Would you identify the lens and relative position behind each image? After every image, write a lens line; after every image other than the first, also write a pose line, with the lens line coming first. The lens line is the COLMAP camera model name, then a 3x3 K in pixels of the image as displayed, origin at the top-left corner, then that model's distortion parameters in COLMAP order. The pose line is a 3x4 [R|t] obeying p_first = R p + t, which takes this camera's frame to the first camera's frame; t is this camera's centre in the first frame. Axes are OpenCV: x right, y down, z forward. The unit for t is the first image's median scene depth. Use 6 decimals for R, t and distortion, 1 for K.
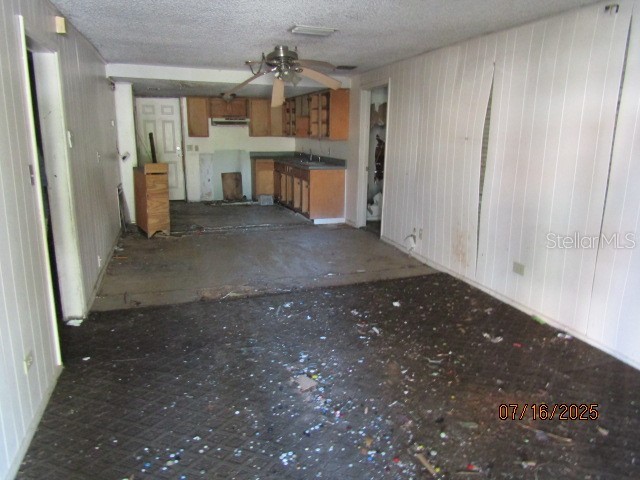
lens RADIAL K [[452.5, 0, 320.5], [0, 452.5, 237.7], [0, 0, 1]] dist [-0.009334, -0.004181]
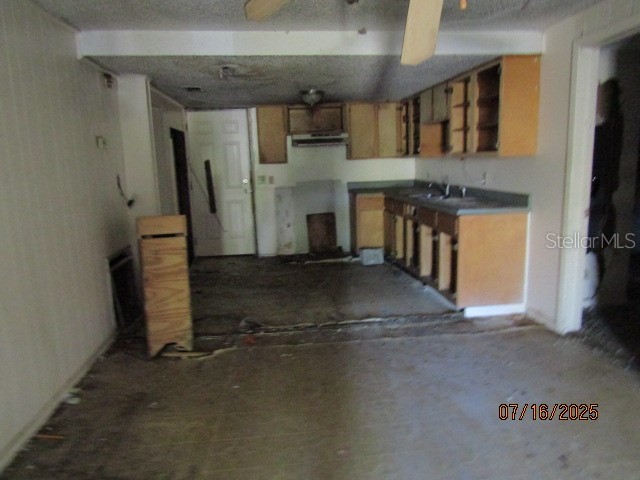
lens RADIAL K [[452.5, 0, 320.6], [0, 452.5, 241.1], [0, 0, 1]] dist [-0.009334, -0.004181]
pose [[0.975879, -0.004858, -0.218257, -0.051143], [-0.005976, 0.998783, -0.048951, -0.073332], [0.218230, 0.049075, 0.974663, 0.357717]]
